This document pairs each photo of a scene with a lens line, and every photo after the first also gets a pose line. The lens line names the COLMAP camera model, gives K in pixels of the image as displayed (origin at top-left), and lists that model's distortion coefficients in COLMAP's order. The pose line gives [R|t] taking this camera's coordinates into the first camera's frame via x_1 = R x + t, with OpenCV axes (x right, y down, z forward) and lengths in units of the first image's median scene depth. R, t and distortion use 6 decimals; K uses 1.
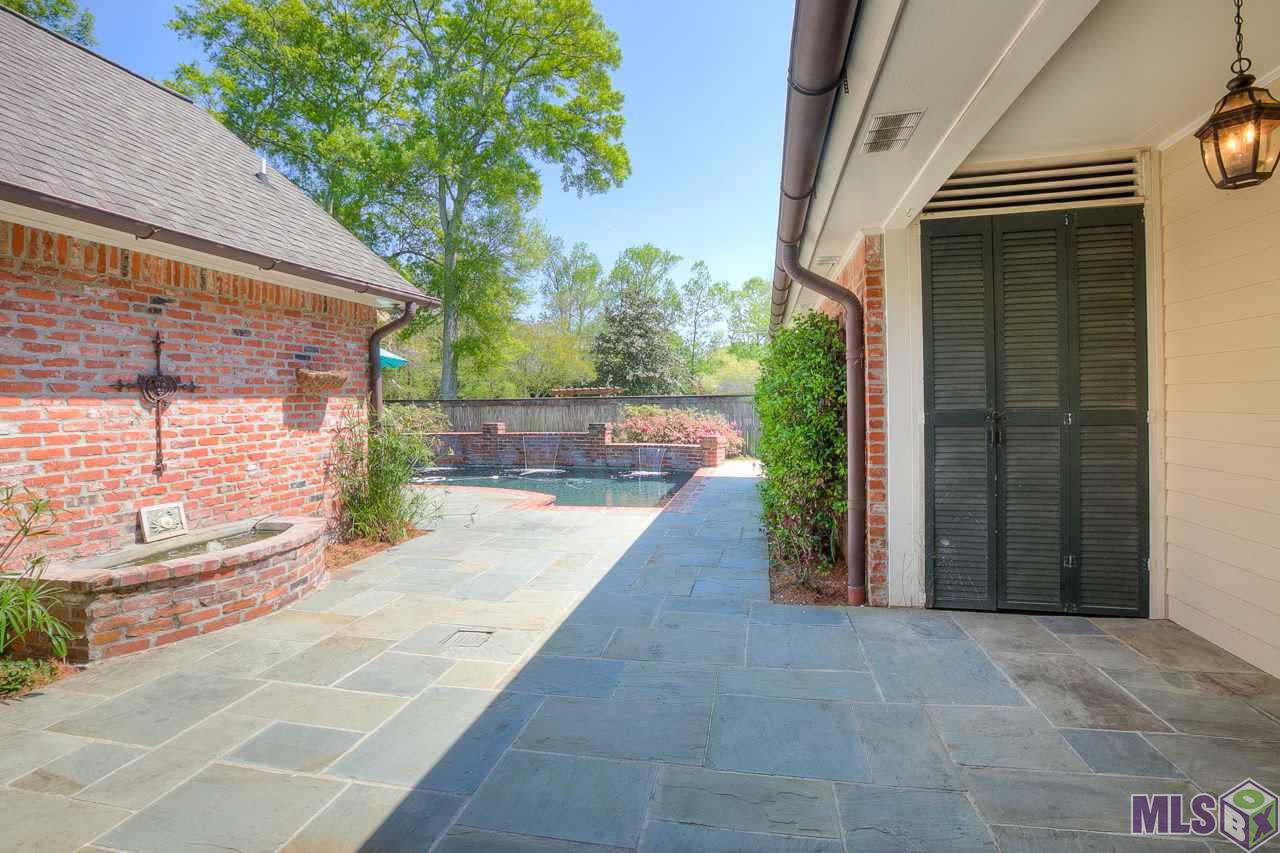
lens RADIAL K [[624.3, 0, 638.1], [0, 624.3, 402.6], [0, 0, 1]] dist [-0.034133, 0.010358]
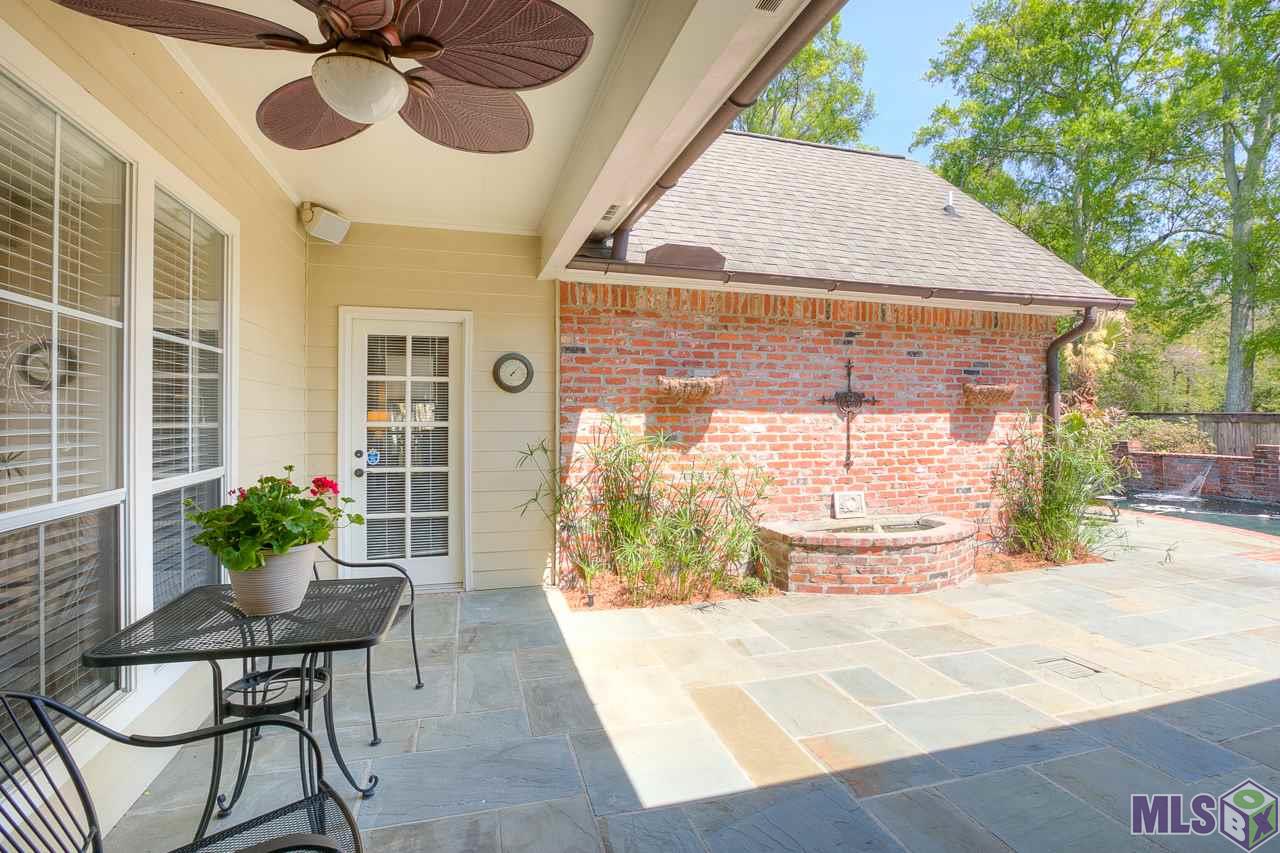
lens RADIAL K [[624.3, 0, 649.2], [0, 624.3, 417.6], [0, 0, 1]] dist [-0.034133, 0.010358]
pose [[0.487296, 0.020970, -0.872985, 0.162434], [-0.014362, 0.999769, 0.015999, -0.005107], [0.873119, 0.004742, 0.487484, -0.011122]]
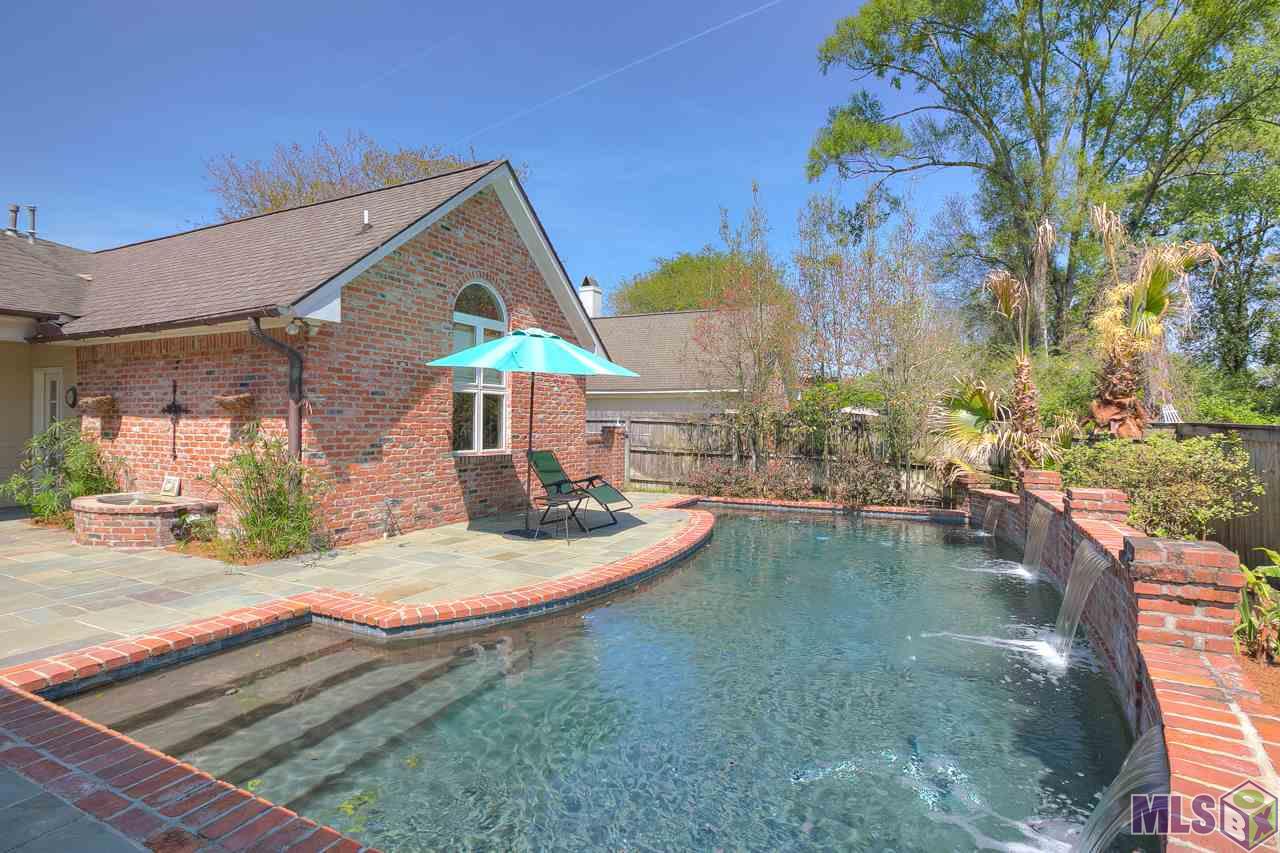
lens RADIAL K [[624.3, 0, 668.7], [0, 624.3, 427.0], [0, 0, 1]] dist [-0.034133, 0.010358]
pose [[-0.232158, 0.029228, -0.972239, 0.618966], [-0.006971, 0.999473, 0.031711, -0.044831], [0.972653, 0.014139, -0.231832, 2.810965]]
